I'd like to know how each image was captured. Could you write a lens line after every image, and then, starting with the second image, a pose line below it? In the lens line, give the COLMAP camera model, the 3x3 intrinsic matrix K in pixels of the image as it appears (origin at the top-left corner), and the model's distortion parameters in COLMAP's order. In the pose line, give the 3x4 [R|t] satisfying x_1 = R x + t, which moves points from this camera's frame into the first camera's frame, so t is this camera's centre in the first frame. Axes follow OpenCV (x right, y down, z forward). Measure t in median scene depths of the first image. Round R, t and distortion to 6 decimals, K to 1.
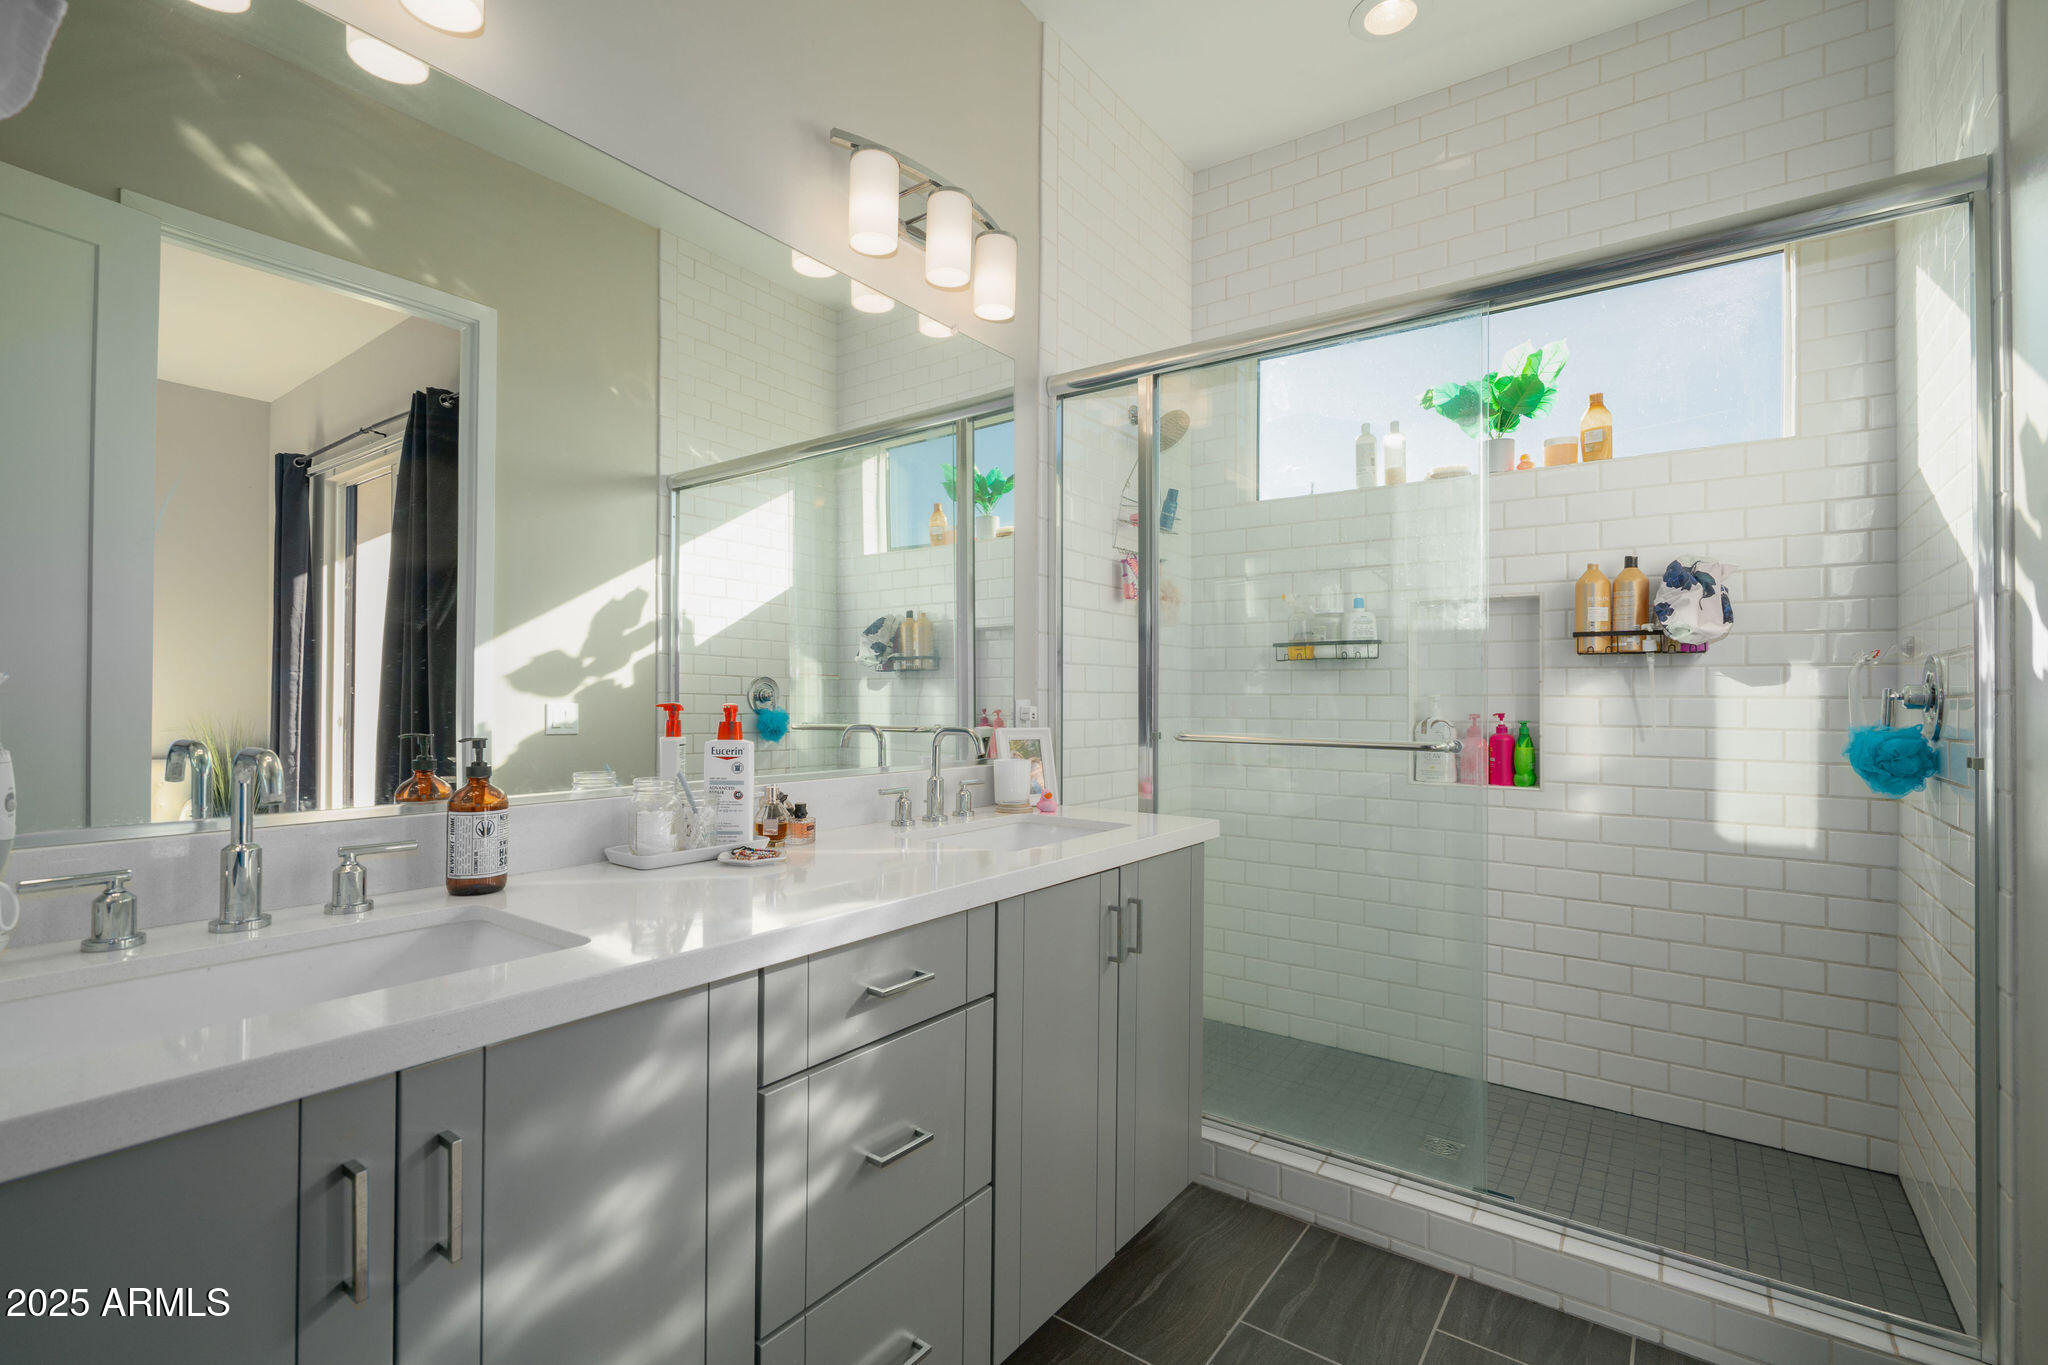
lens RADIAL K [[904.0, 0, 1022.0], [0, 904.0, 675.1], [0, 0, 1]] dist [-0.046270, 0.000063]
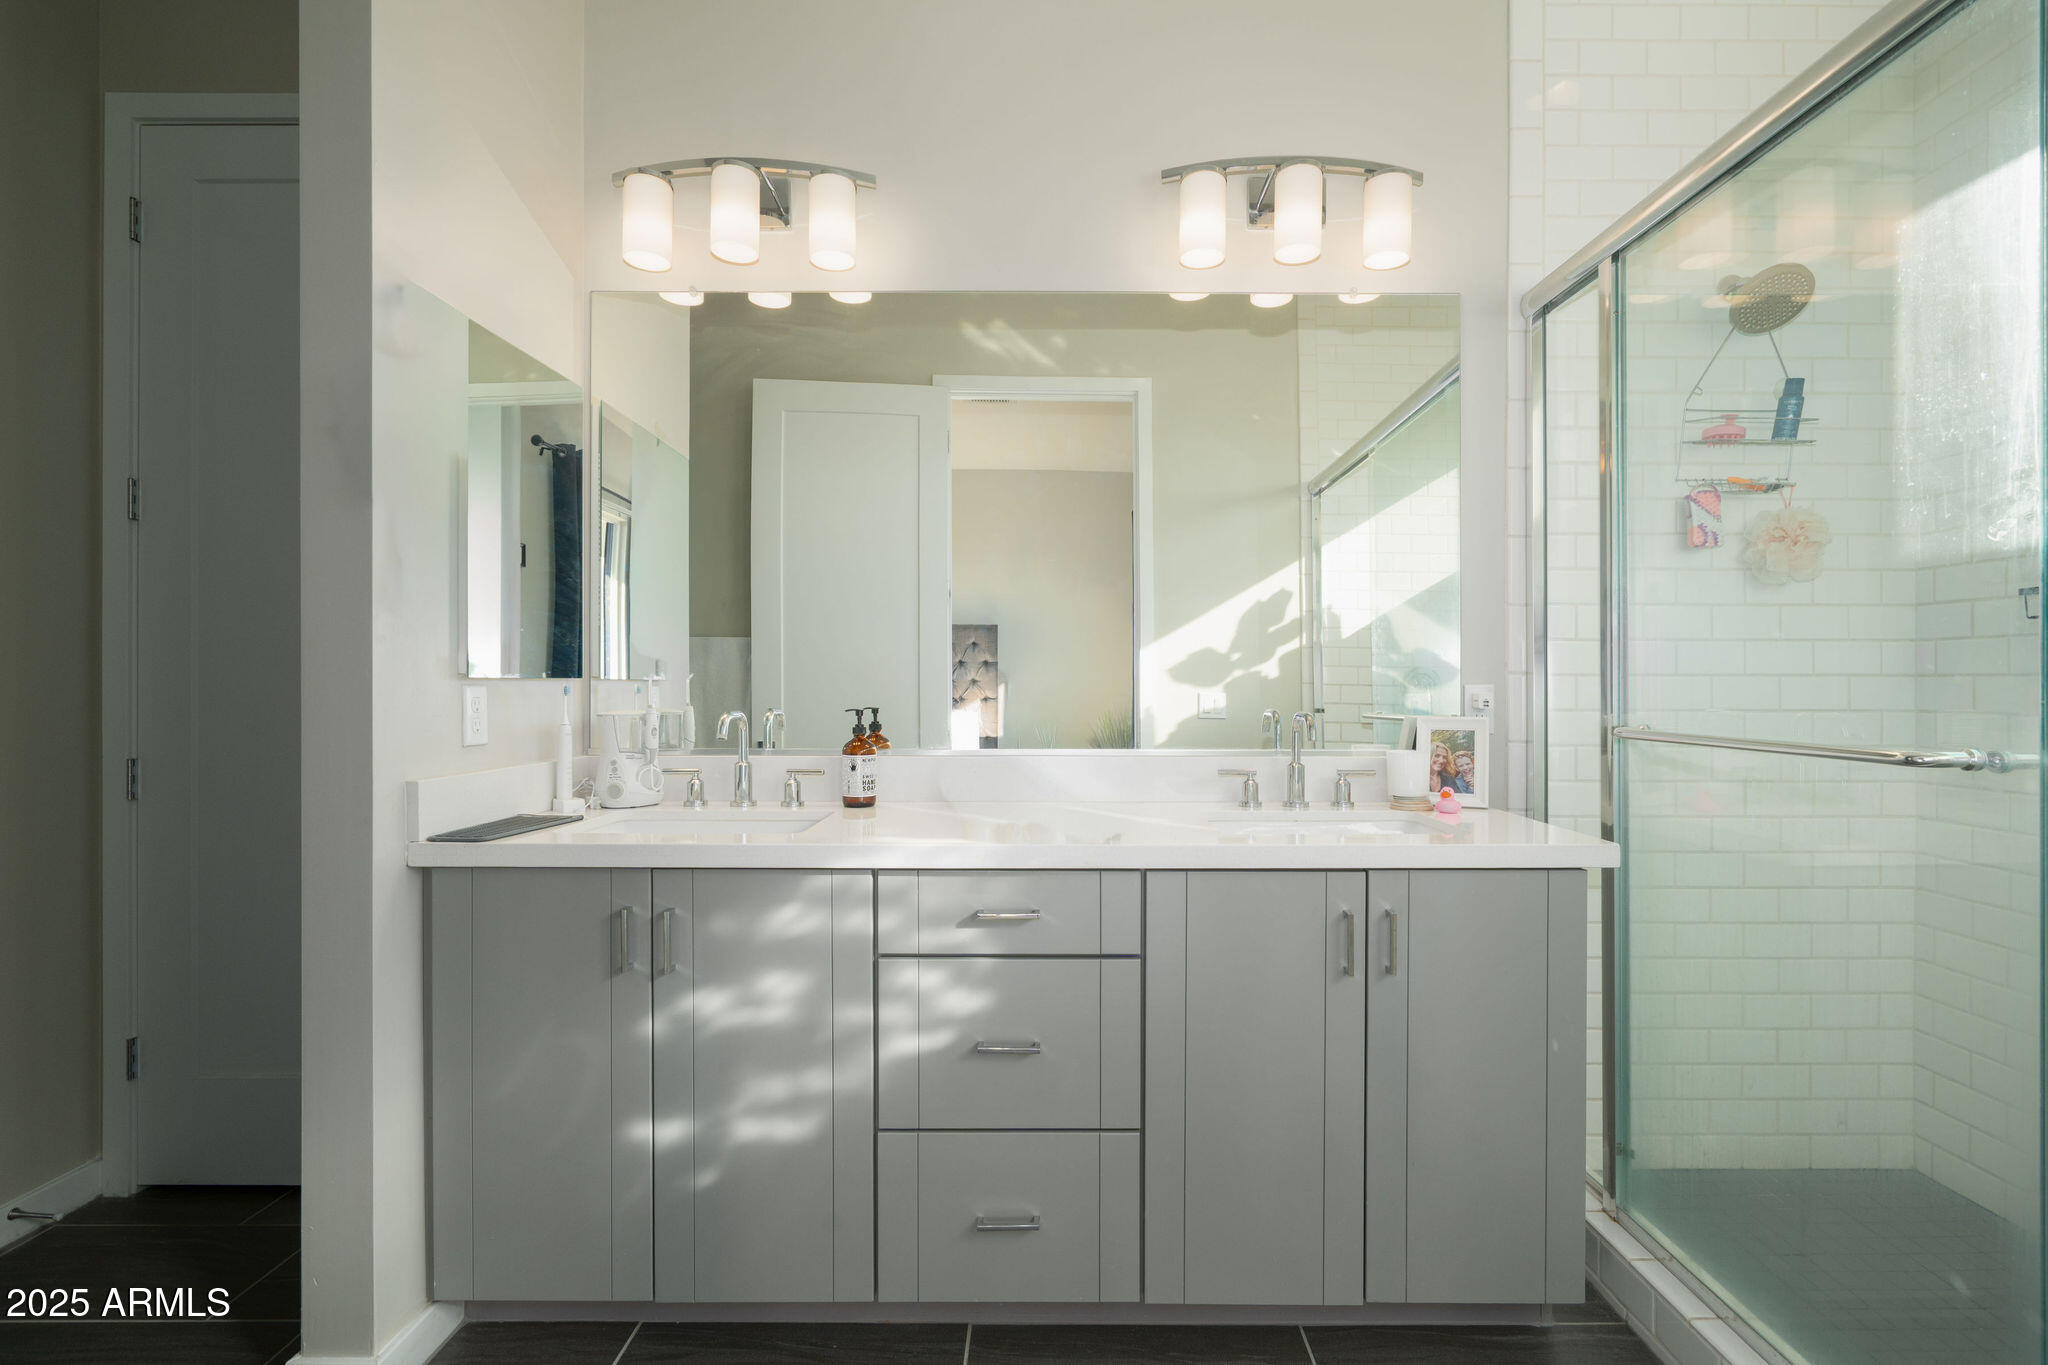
lens RADIAL K [[883.2, 0, 1023.6], [0, 883.2, 689.0], [0, 0, 1]] dist [-0.030432, -0.000051]
pose [[0.574166, -0.004434, -0.818727, 0.403652], [0.023905, 0.999650, 0.011351, 0.010185], [0.818390, -0.026089, 0.574070, 0.150646]]
